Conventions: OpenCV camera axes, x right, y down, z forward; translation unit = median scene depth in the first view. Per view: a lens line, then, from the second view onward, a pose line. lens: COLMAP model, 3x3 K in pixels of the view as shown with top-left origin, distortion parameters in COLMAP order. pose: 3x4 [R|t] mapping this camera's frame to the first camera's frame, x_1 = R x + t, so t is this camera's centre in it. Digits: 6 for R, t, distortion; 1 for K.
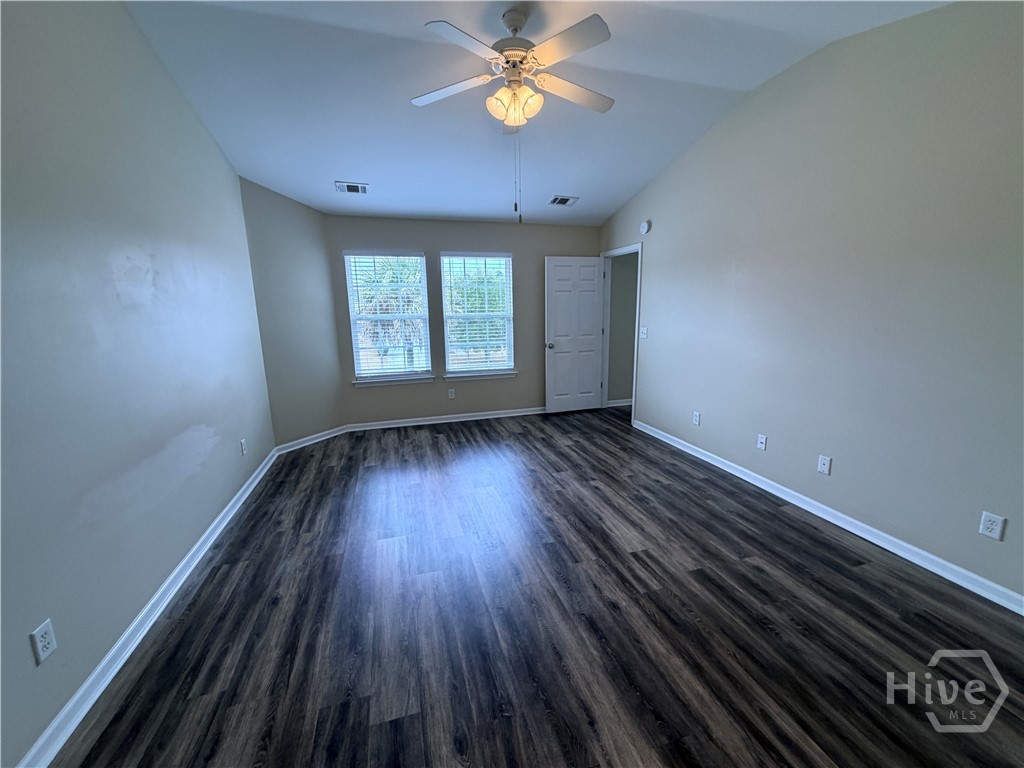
lens RADIAL K [[406.0, 0, 510.9], [0, 406.0, 383.4], [0, 0, 1]] dist [-0.003876, 0.000646]
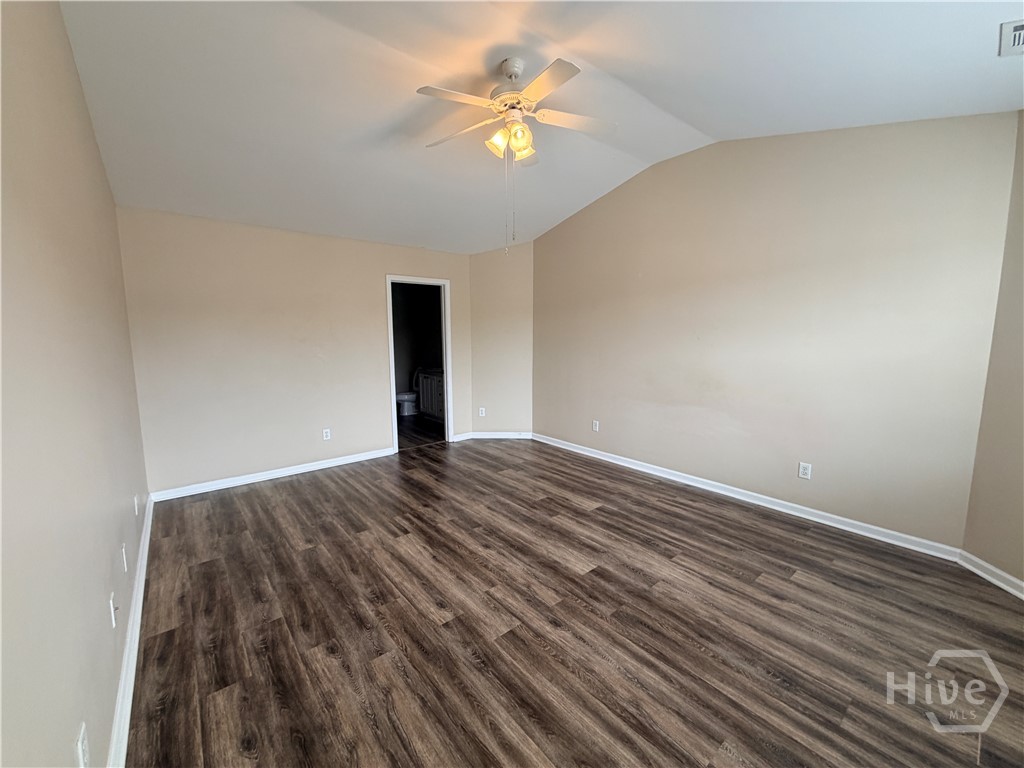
lens RADIAL K [[406.0, 0, 510.7], [0, 406.0, 384.1], [0, 0, 1]] dist [-0.003876, 0.000646]
pose [[-0.919404, 0.069915, -0.387052, 0.377756], [-0.053854, 0.952429, 0.299965, -0.323507], [0.389611, 0.296633, -0.871901, 1.695268]]
